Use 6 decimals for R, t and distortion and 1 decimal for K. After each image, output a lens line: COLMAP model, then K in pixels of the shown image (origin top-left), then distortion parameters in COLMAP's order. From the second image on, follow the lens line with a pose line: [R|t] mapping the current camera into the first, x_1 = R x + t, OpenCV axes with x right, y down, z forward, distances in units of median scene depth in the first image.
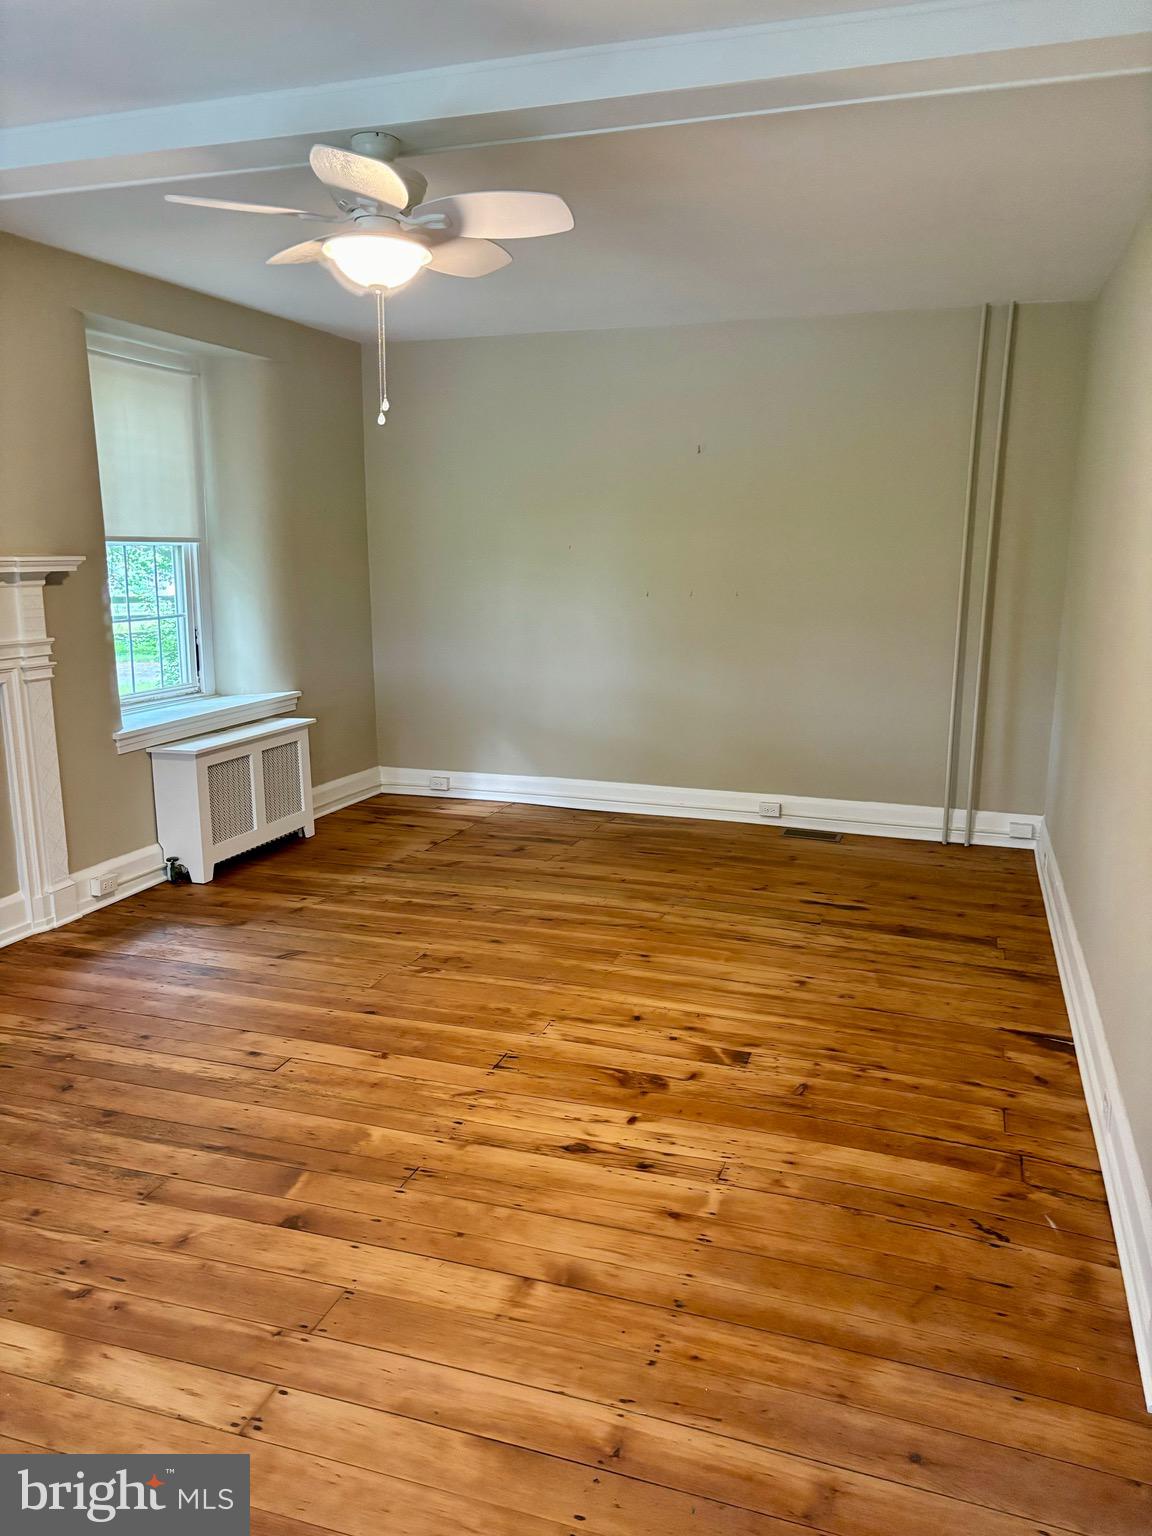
lens RADIAL K [[1157.6, 0, 571.7], [0, 1157.6, 769.0], [0, 0, 1]] dist [0.047812, -0.036705]
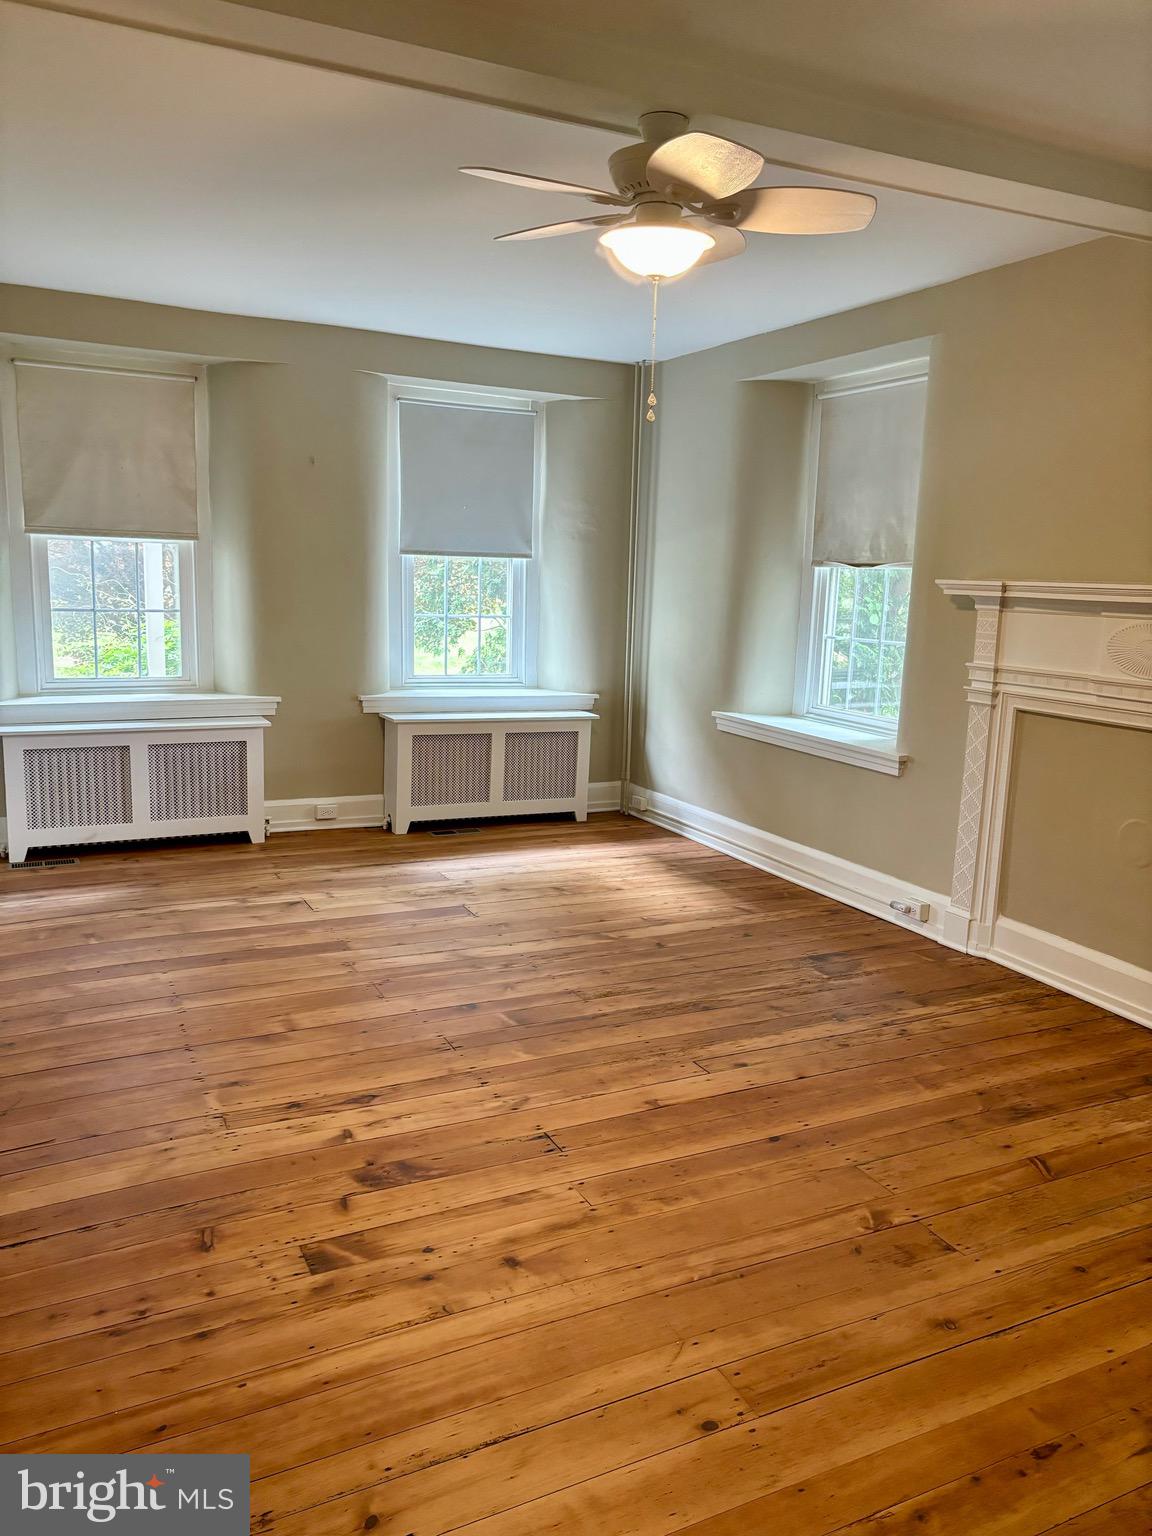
lens RADIAL K [[1157.6, 0, 567.6], [0, 1157.6, 770.2], [0, 0, 1]] dist [0.047812, -0.036705]
pose [[-0.711811, 0.097463, -0.695576, 0.503489], [-0.166513, 0.938677, 0.301926, -0.269618], [0.682348, 0.330737, -0.651932, 1.477796]]
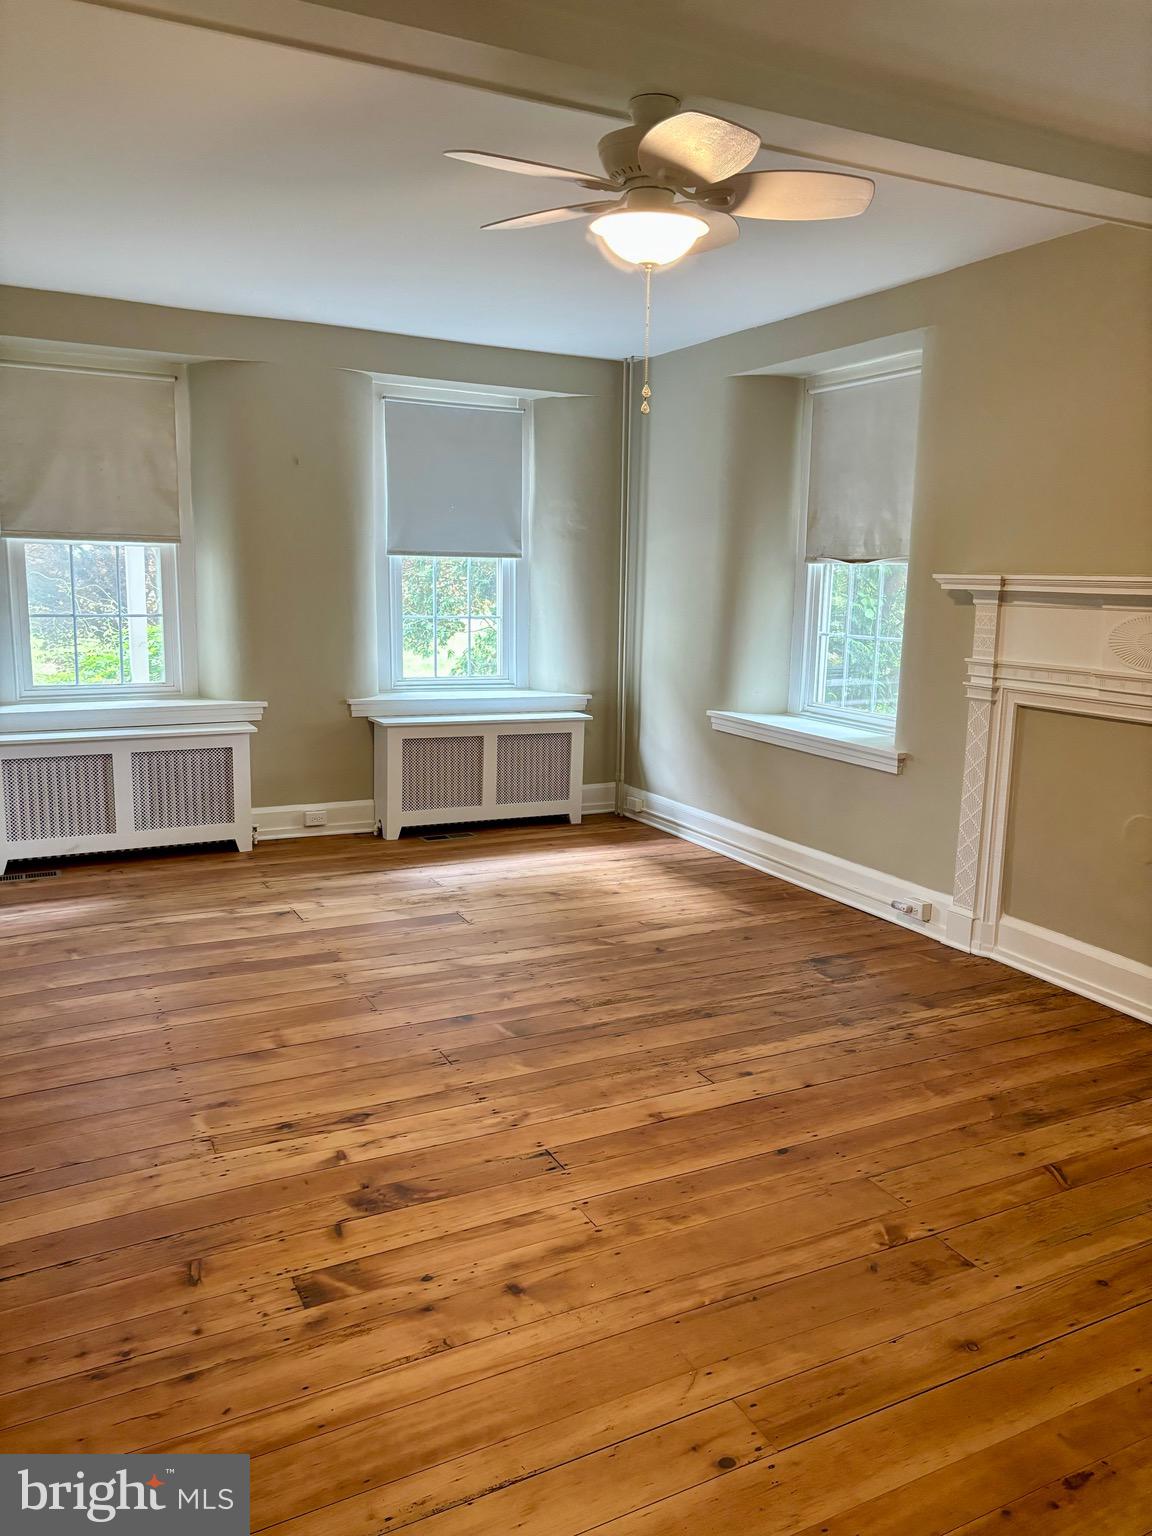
lens RADIAL K [[1157.6, 0, 579.6], [0, 1157.6, 763.8], [0, 0, 1]] dist [0.047812, -0.036705]
pose [[-0.697330, 0.103506, -0.709237, 0.487513], [-0.158481, 0.942760, 0.293407, -0.262937], [0.699010, 0.317002, -0.641011, 1.456024]]
